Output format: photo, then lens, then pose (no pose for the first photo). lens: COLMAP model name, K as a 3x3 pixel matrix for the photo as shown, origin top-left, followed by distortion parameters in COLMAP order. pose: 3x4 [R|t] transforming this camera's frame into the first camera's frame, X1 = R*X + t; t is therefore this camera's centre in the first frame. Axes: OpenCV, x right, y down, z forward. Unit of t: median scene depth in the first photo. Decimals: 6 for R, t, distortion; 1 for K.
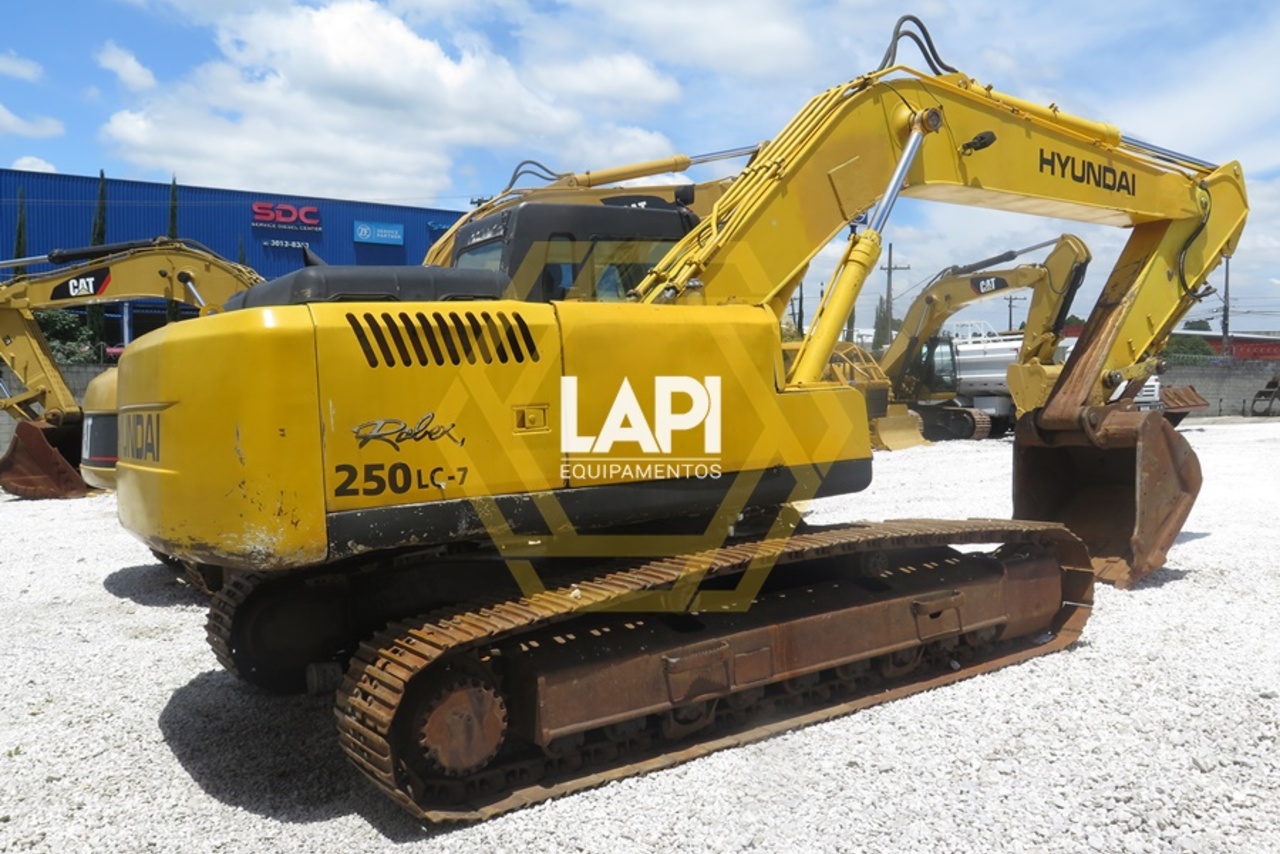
lens RADIAL K [[1081.9, 0, 638.3], [0, 1081.9, 425.0], [0, 0, 1]] dist [-0.018000, 0.009230]
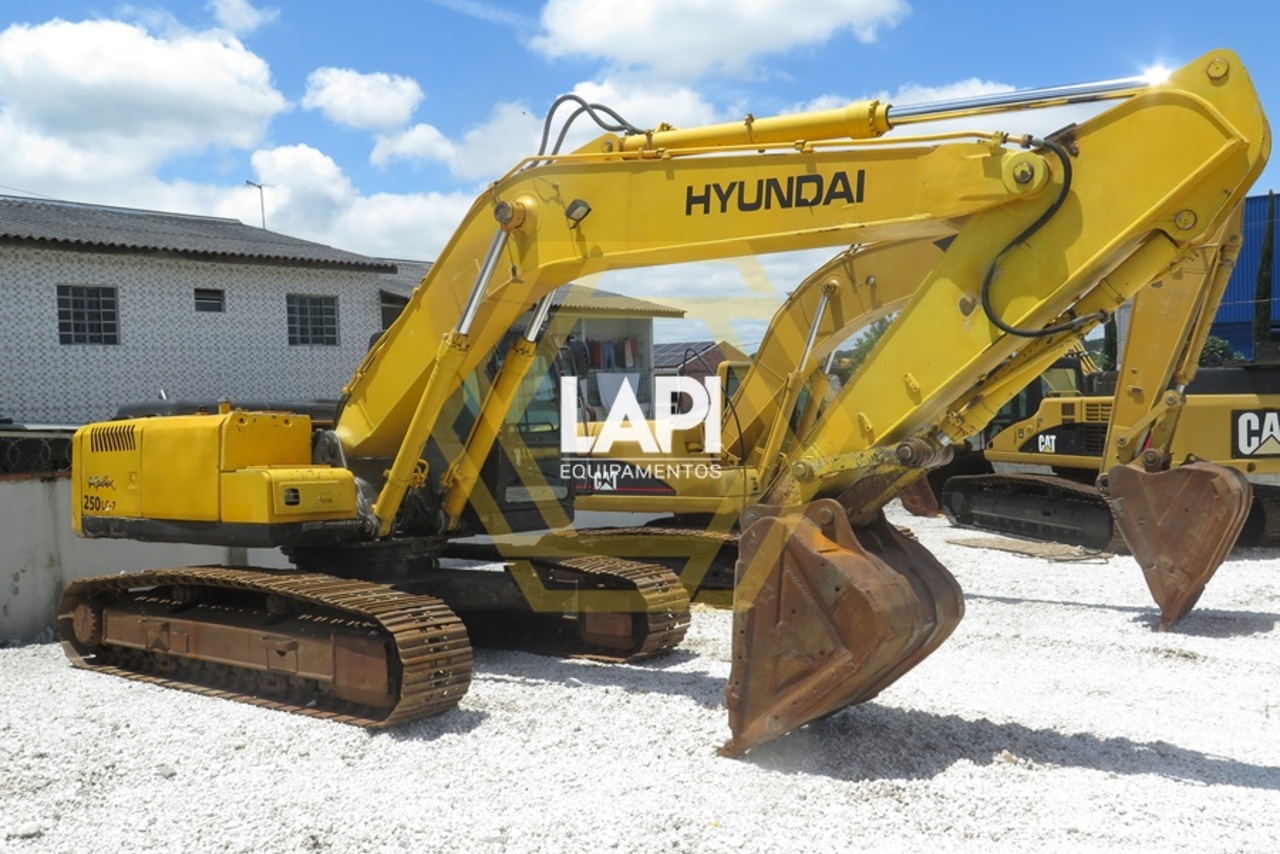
lens RADIAL K [[1081.9, 0, 642.7], [0, 1081.9, 430.3], [0, 0, 1]] dist [-0.018000, 0.009230]
pose [[0.322850, 0.018719, -0.946265, 1.110569], [-0.025088, 0.999622, 0.011215, -0.076298], [0.946118, 0.020119, 0.323197, 0.681984]]
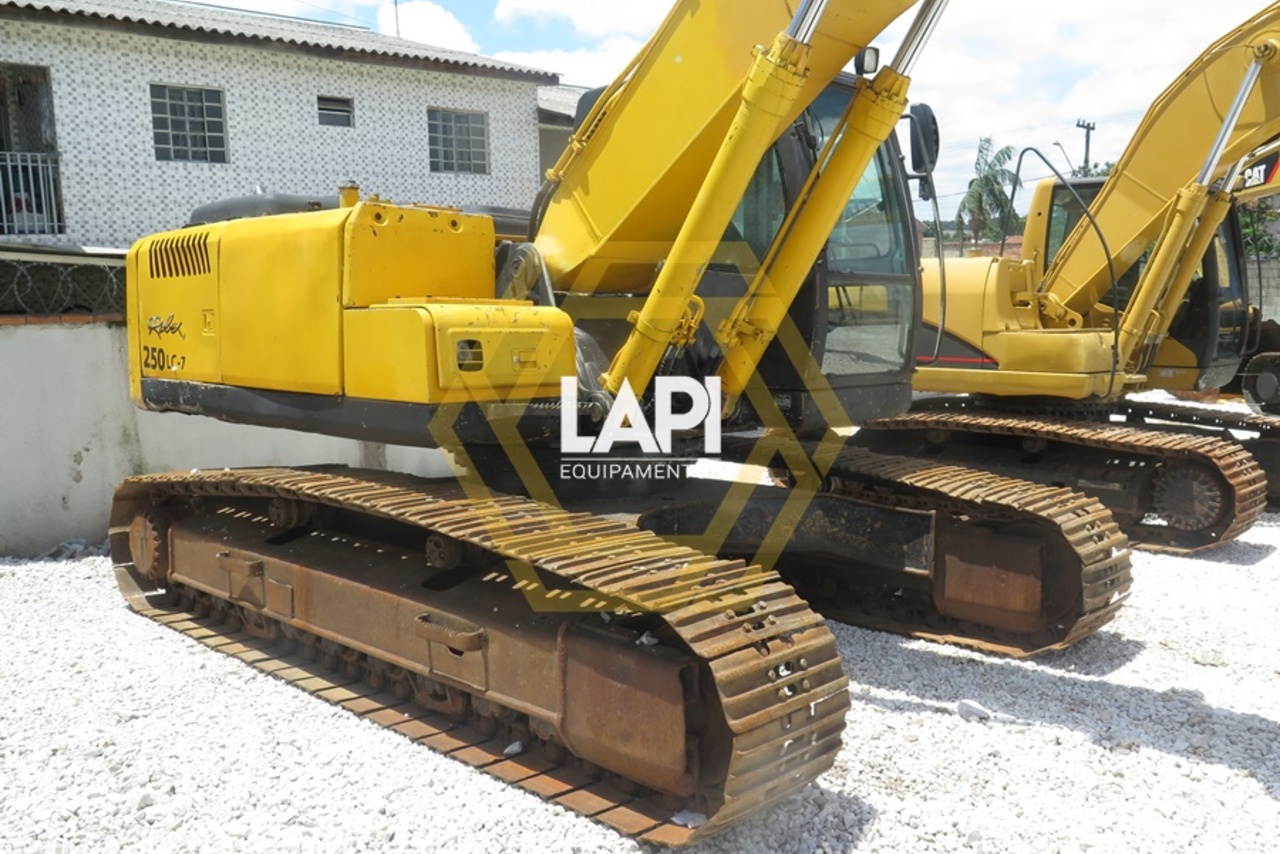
lens RADIAL K [[1081.9, 0, 639.5], [0, 1081.9, 429.6], [0, 0, 1]] dist [-0.018000, 0.009230]
pose [[0.210005, 0.141771, -0.967367, 0.644539], [-0.042782, 0.989816, 0.135773, -0.038686], [0.976764, 0.012873, 0.213931, 0.667763]]
